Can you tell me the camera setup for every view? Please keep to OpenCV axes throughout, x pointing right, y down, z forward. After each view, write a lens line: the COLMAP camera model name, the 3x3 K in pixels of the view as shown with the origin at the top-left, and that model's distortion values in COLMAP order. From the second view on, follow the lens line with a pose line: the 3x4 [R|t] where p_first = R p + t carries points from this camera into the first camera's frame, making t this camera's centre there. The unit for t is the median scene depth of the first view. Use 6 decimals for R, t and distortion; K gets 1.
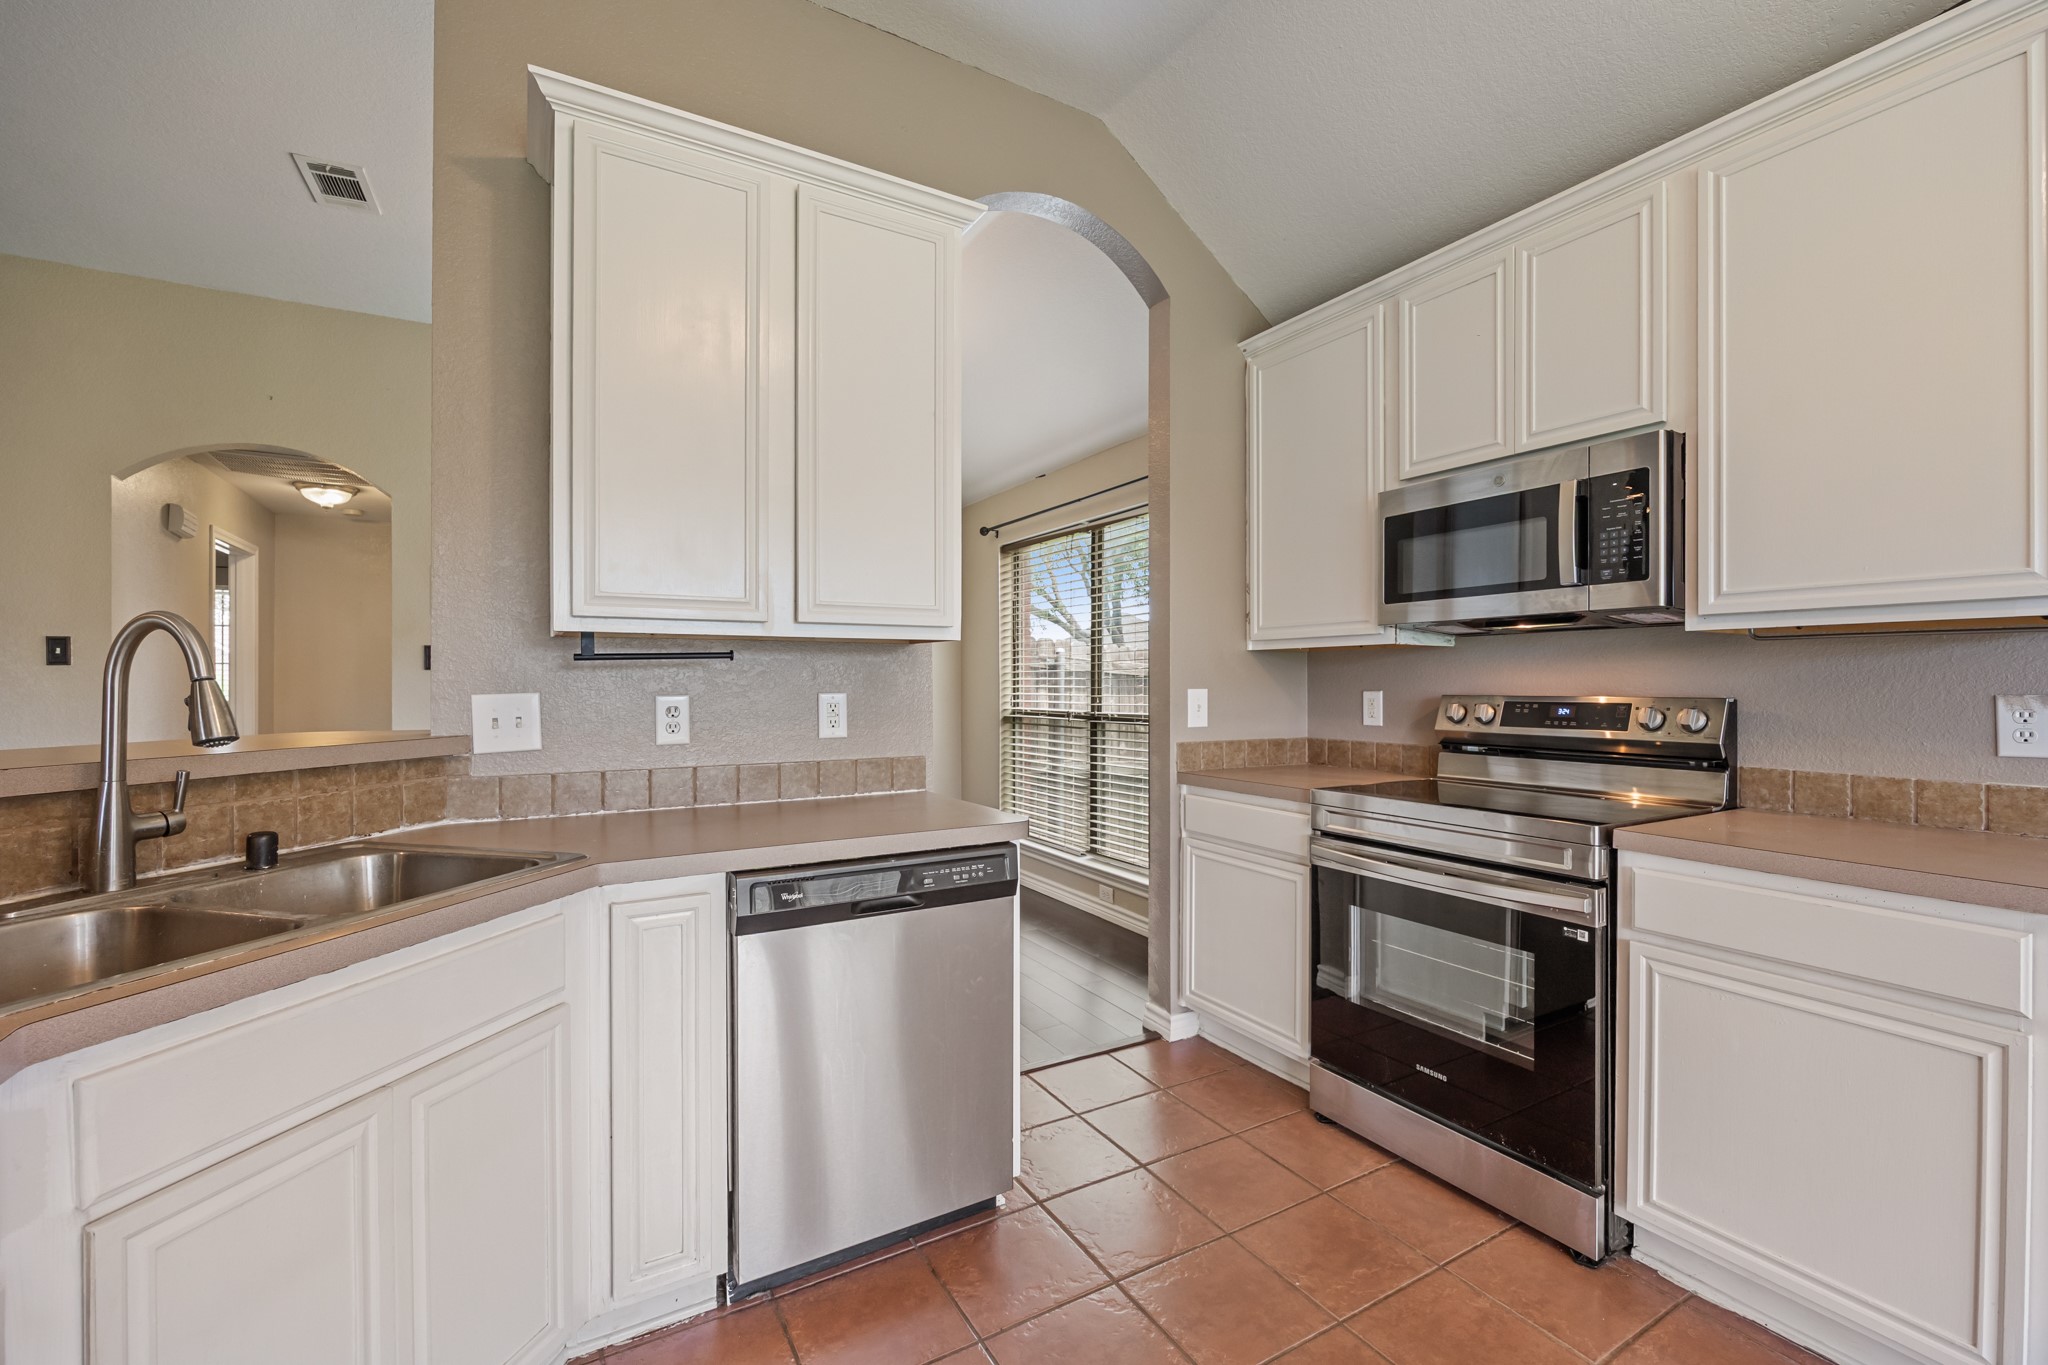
lens RADIAL K [[864.8, 0, 1024.0], [0, 864.8, 682.5], [0, 0, 1]] dist [-0.010888, -0.000249]
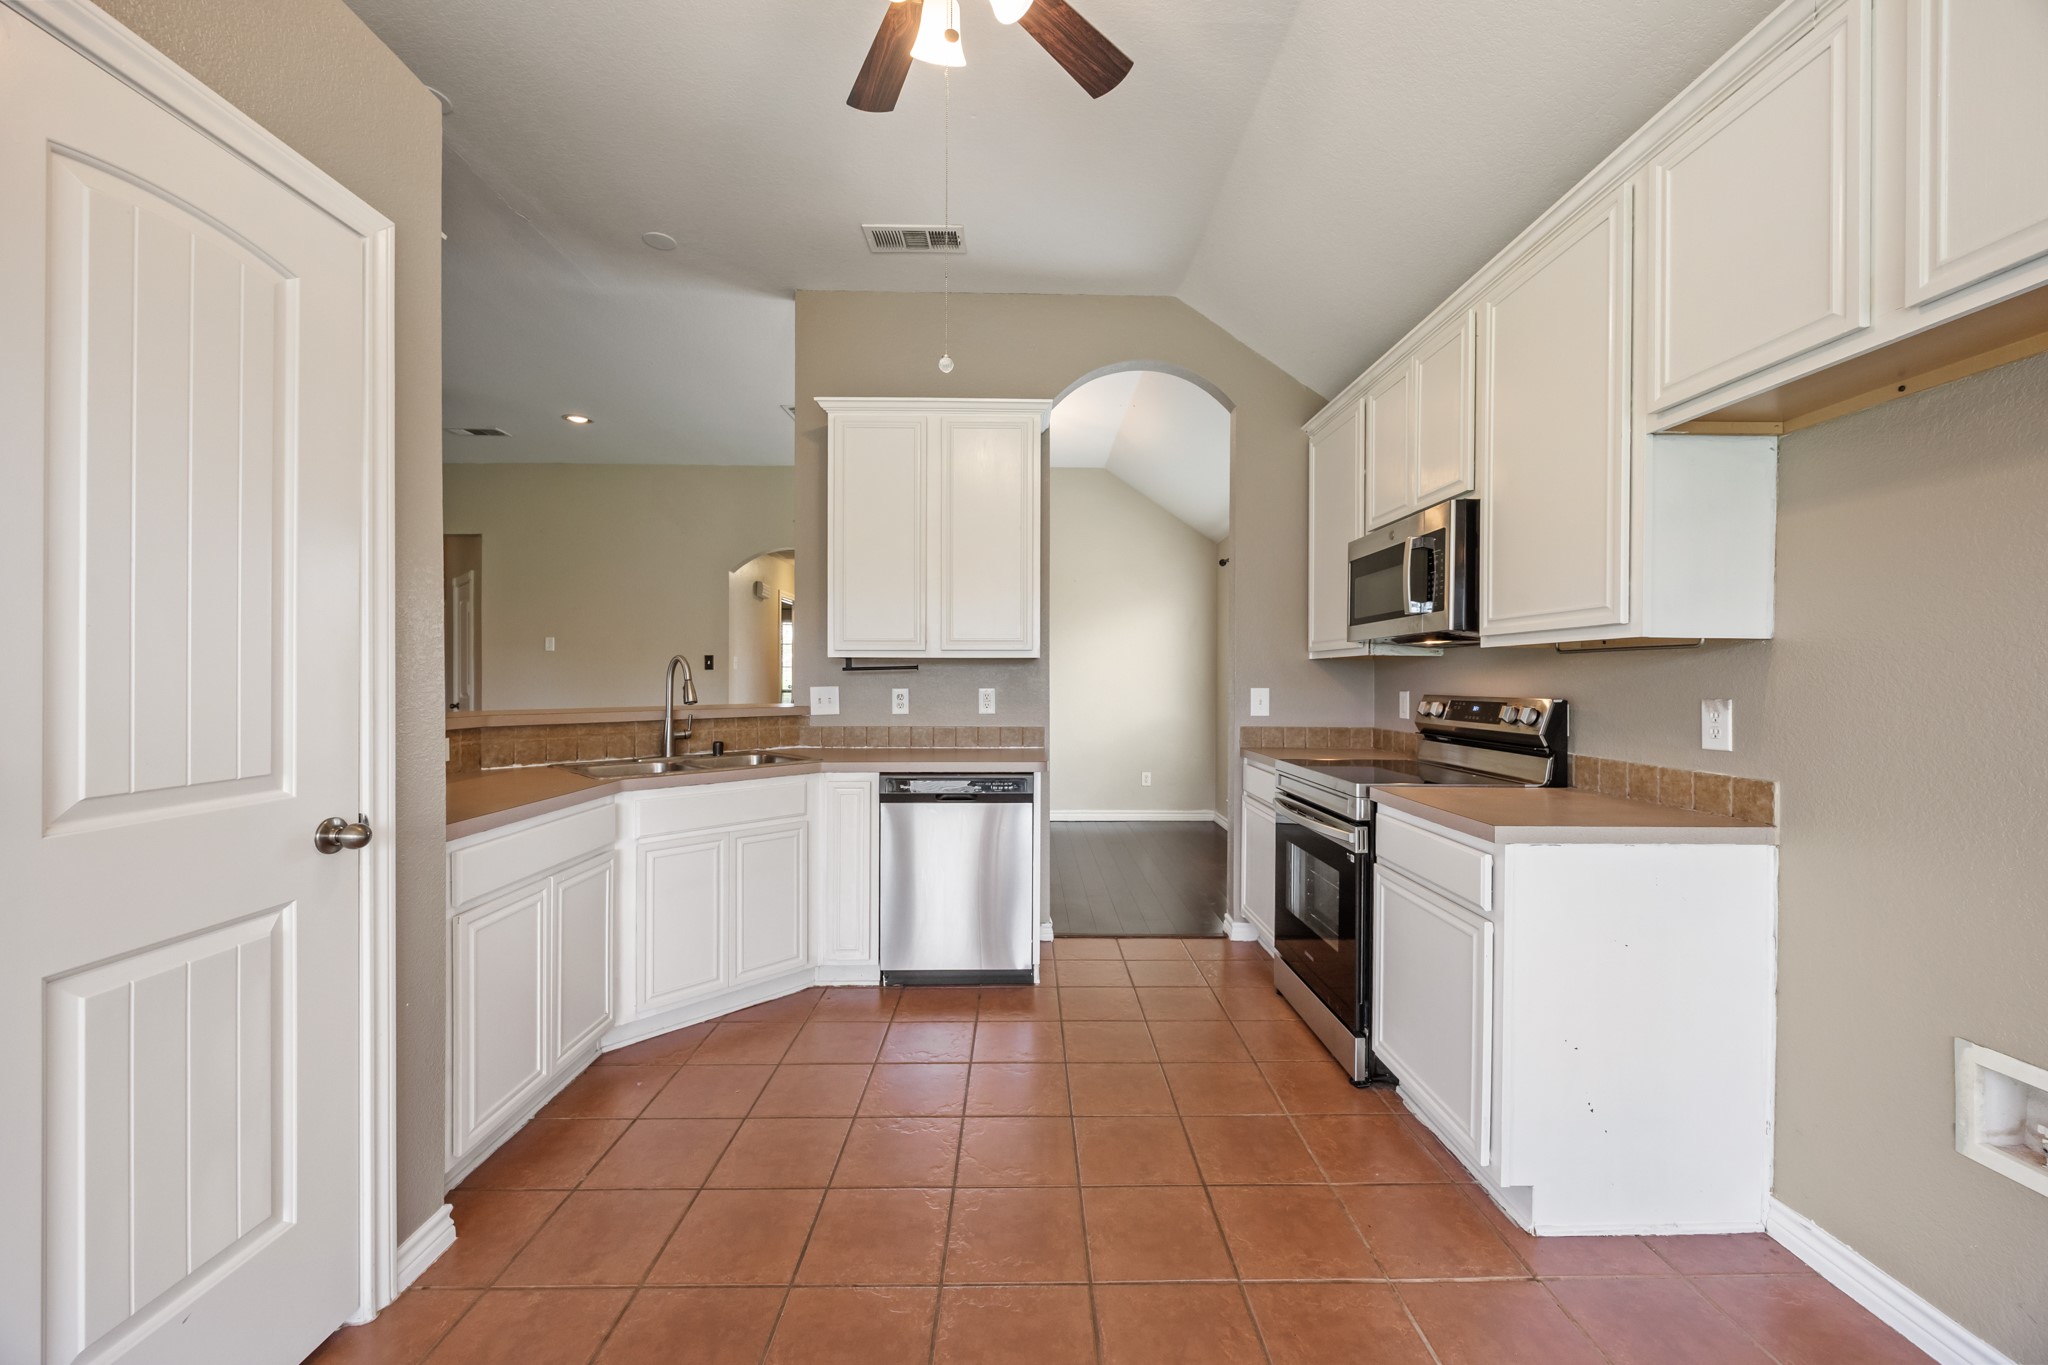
lens RADIAL K [[788.9, 0, 1028.1], [0, 788.9, 680.5], [0, 0, 1]] dist [-0.000365, 0.000134]
pose [[0.869529, 0.005338, -0.493853, 0.732437], [-0.004755, 0.999986, 0.002436, -0.008350], [0.493858, 0.000230, 0.869542, -0.390593]]
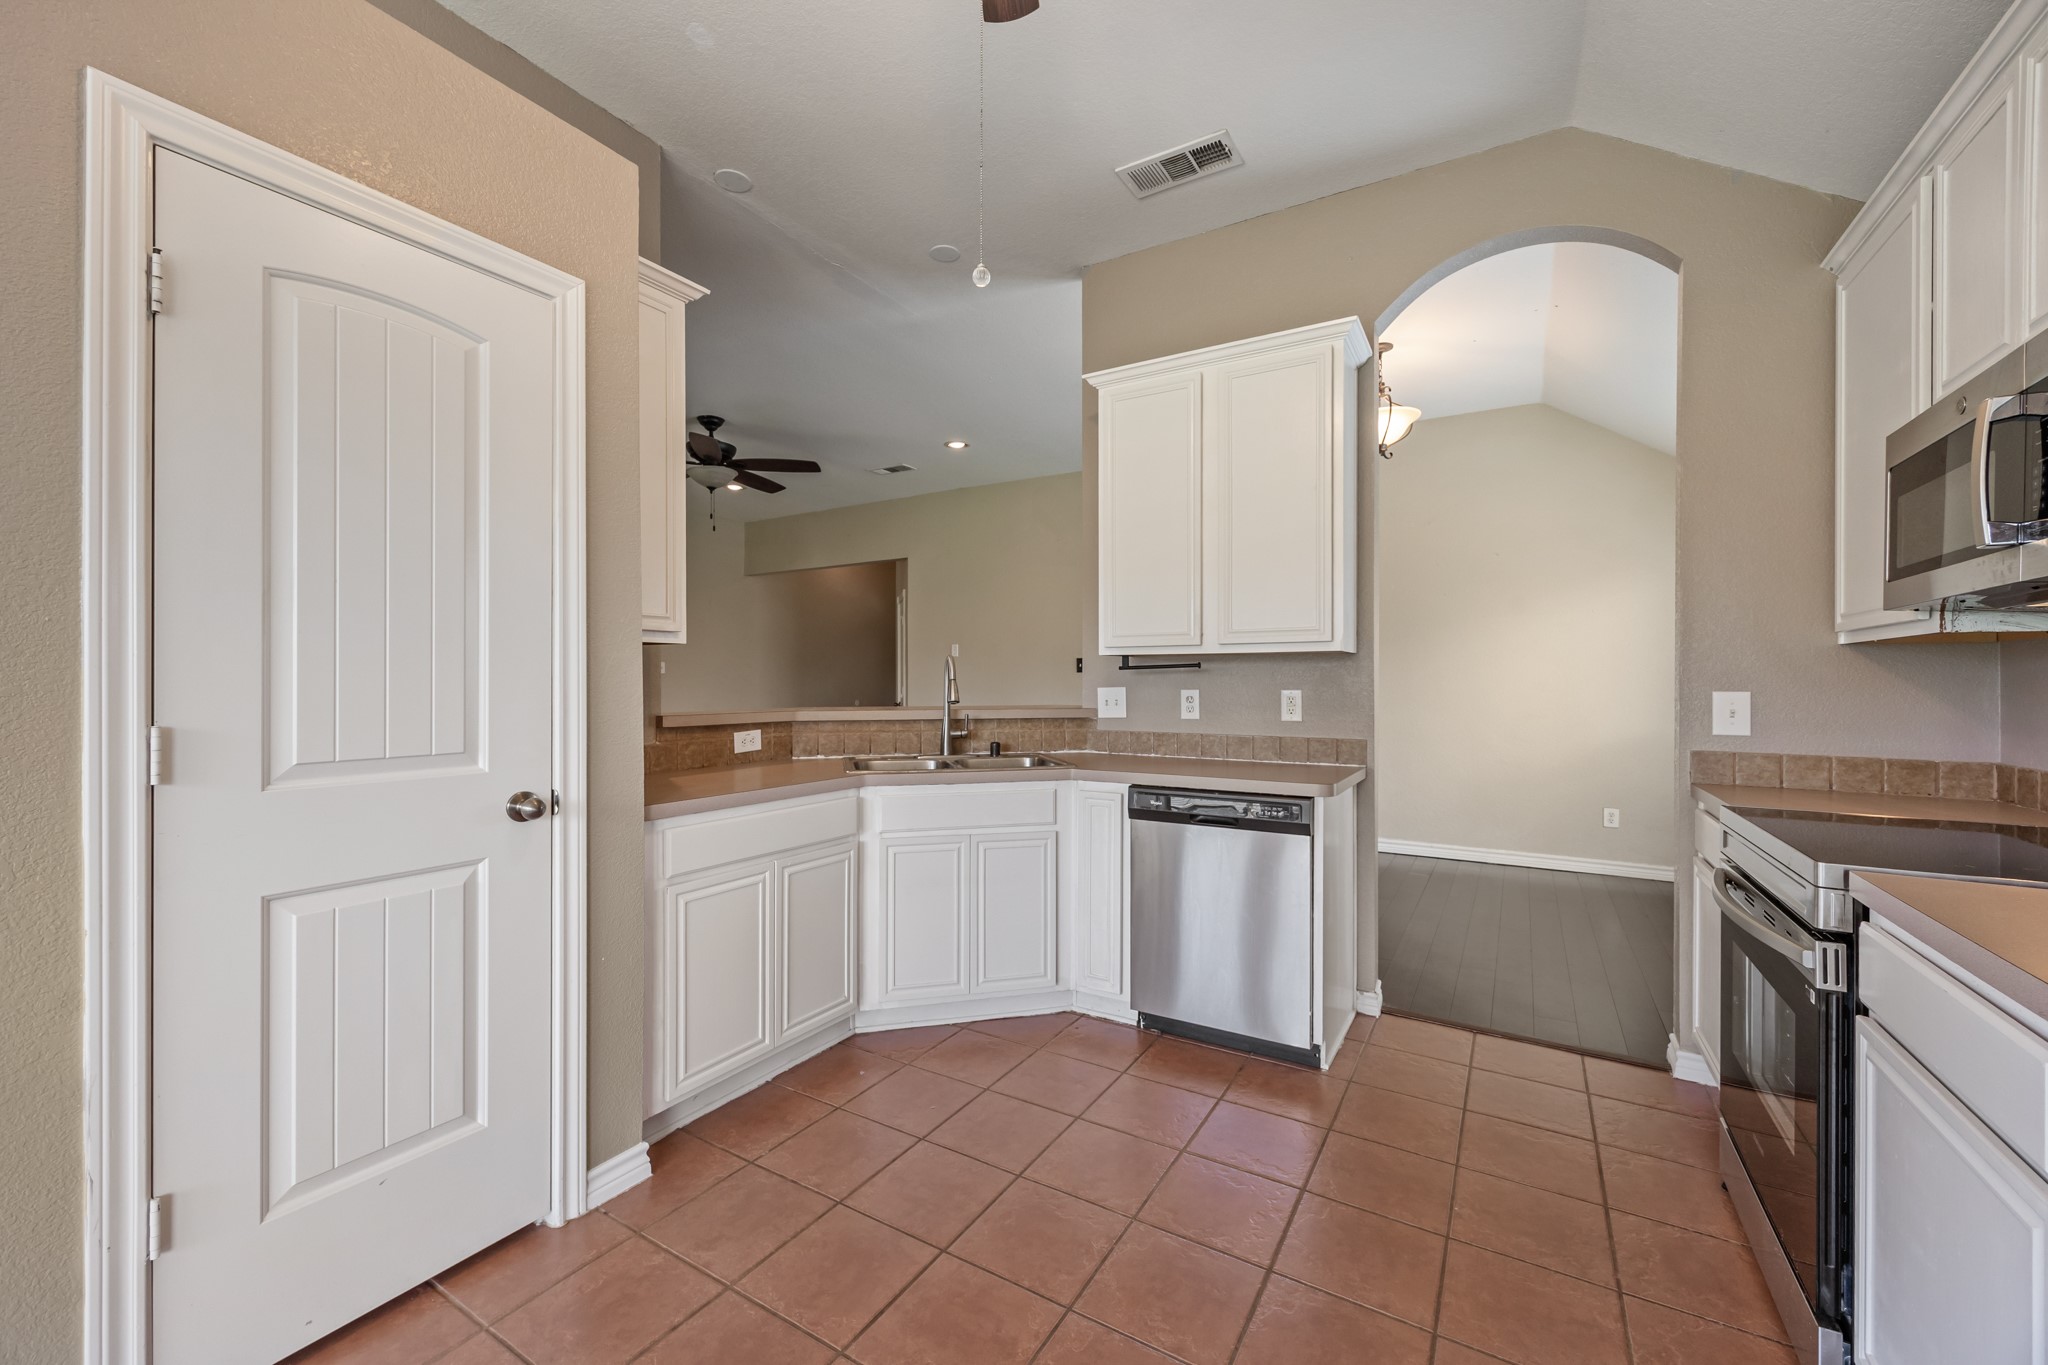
lens RADIAL K [[805.8, 0, 1024.0], [0, 805.8, 682.5], [0, 0, 1]] dist [0.002935, 0.000343]
pose [[0.474525, 0.003465, -0.880235, 0.851221], [-0.004095, 0.999990, 0.001729, -0.000246], [0.880232, 0.002784, 0.474535, -0.018253]]
